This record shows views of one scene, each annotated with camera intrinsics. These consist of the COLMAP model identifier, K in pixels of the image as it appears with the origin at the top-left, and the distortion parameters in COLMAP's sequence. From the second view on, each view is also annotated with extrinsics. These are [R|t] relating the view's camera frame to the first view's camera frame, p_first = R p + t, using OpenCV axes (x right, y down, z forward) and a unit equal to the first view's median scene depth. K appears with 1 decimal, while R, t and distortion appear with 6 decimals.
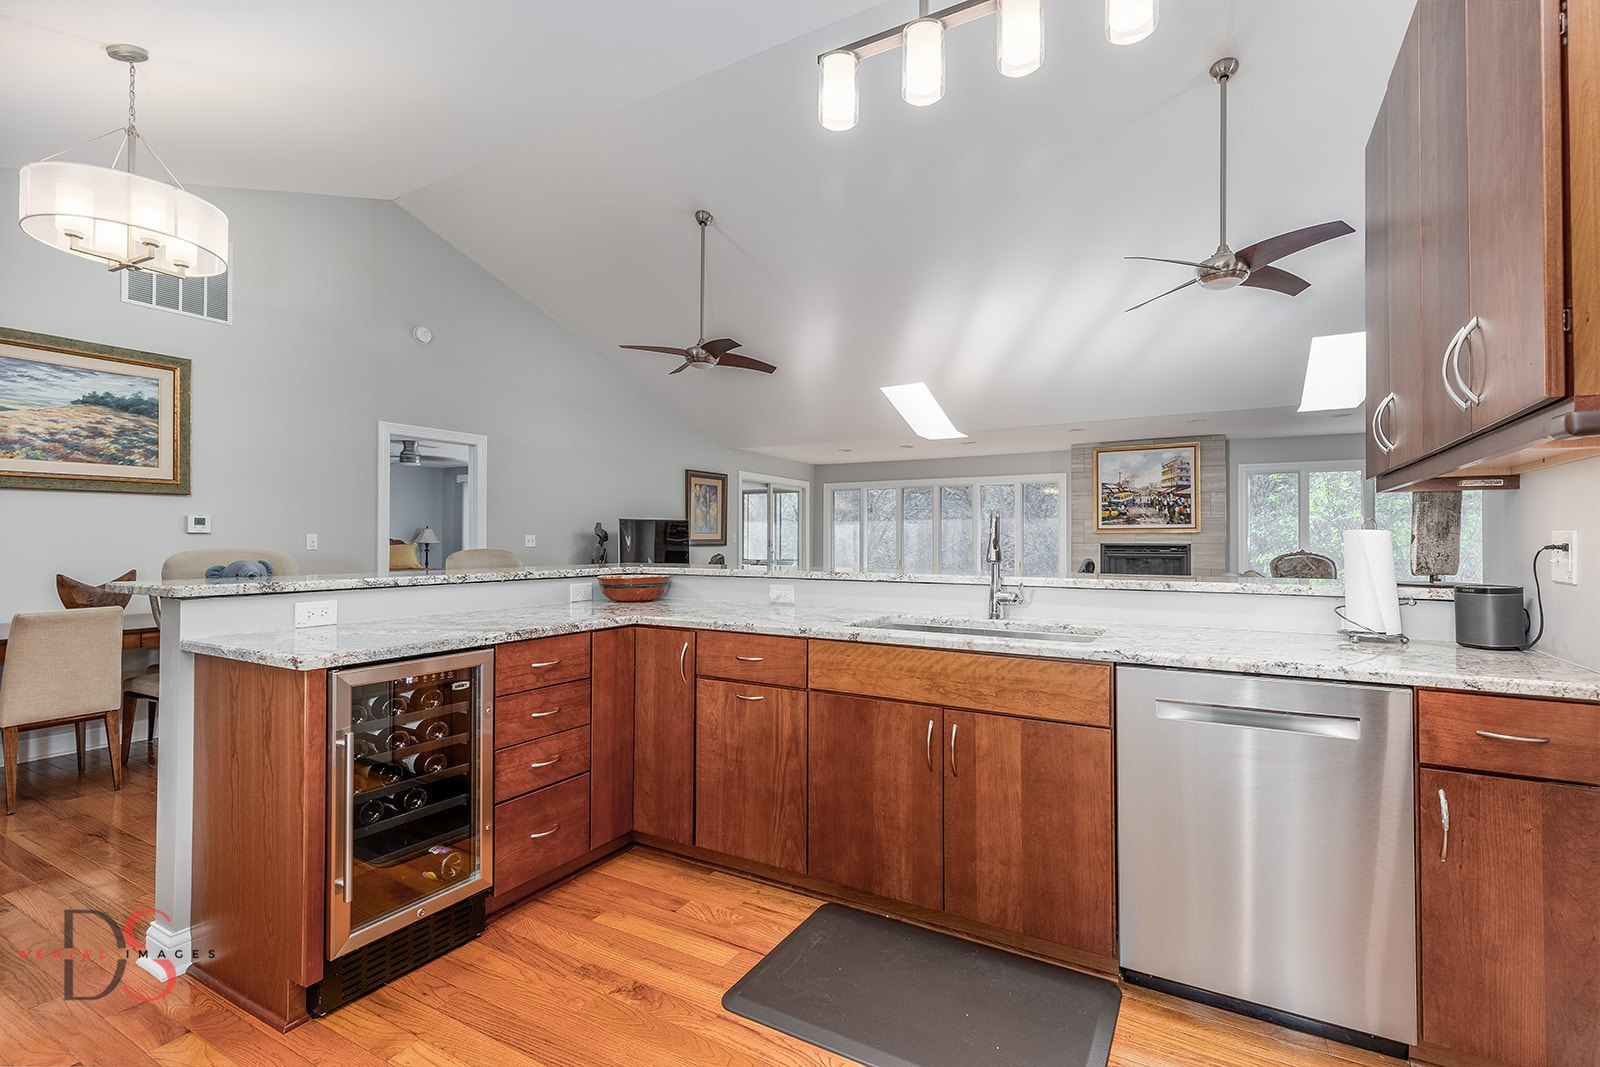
lens RADIAL K [[719.5, 0, 799.0], [0, 719.5, 534.5], [0, 0, 1]] dist [0.000746, 0.003520]
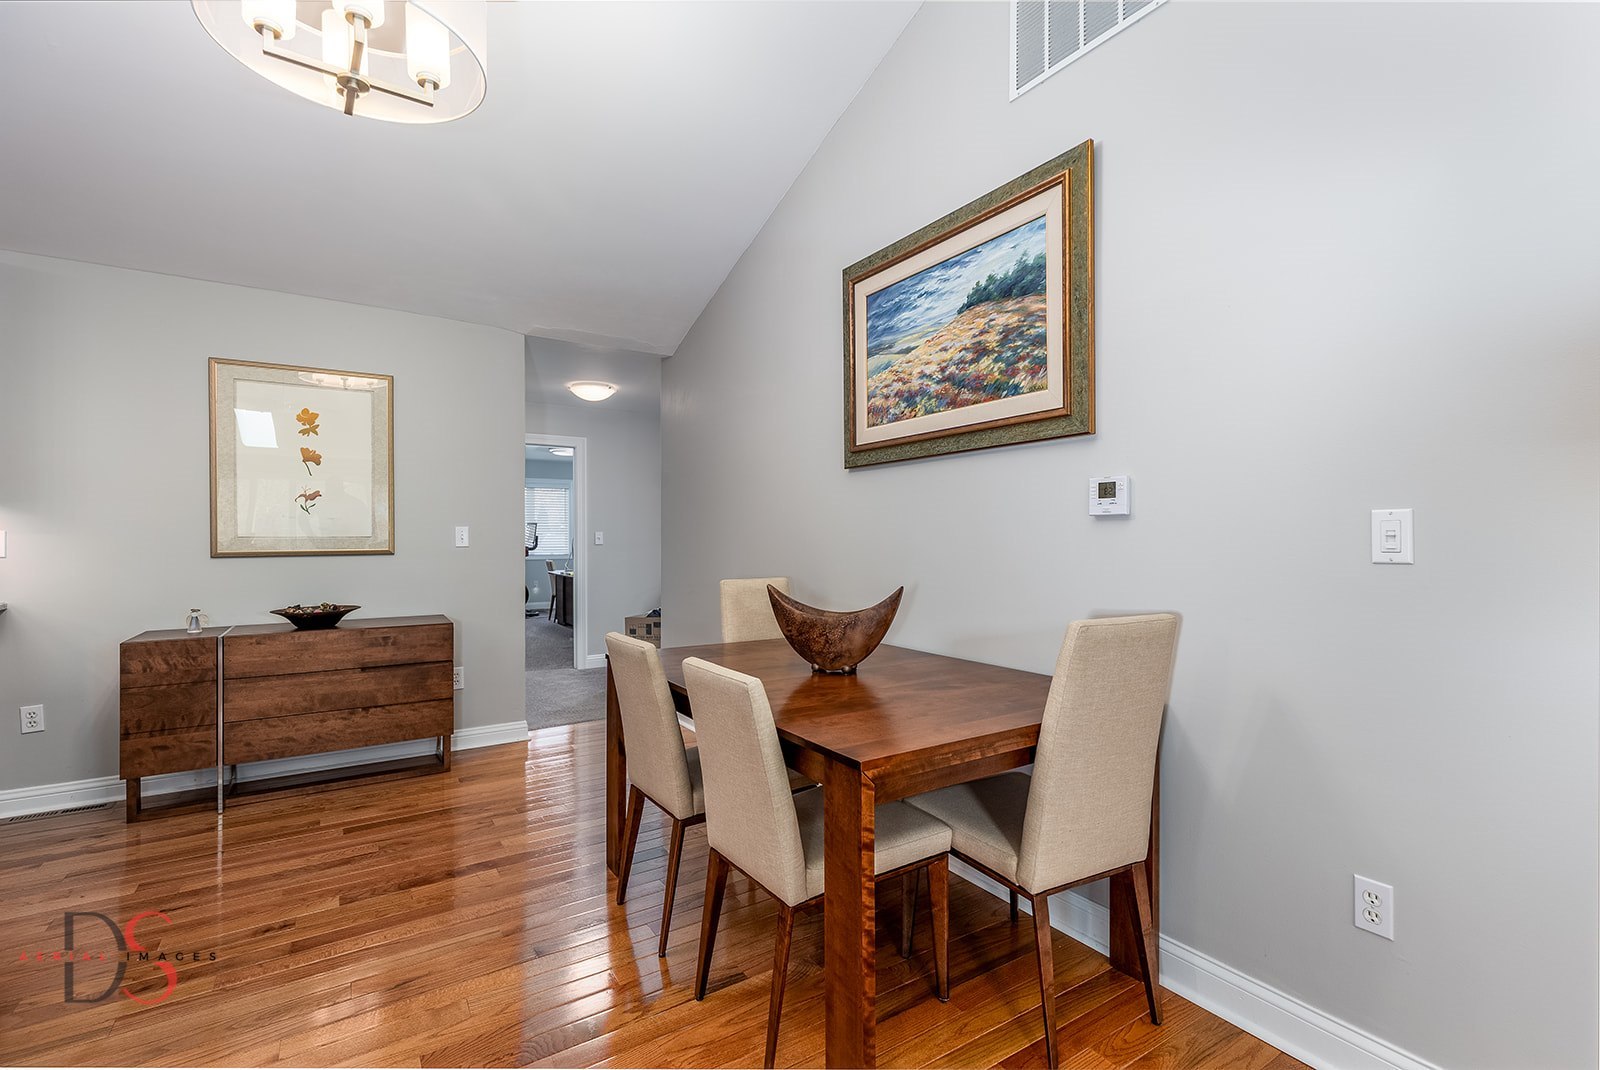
lens RADIAL K [[719.5, 0, 814.6], [0, 719.5, 532.2], [0, 0, 1]] dist [0.000746, 0.003520]
pose [[-0.441068, -0.001303, -0.897473, -0.385117], [0.008705, 0.999946, -0.005730, 0.009463], [0.897431, -0.010340, -0.441033, 1.133224]]
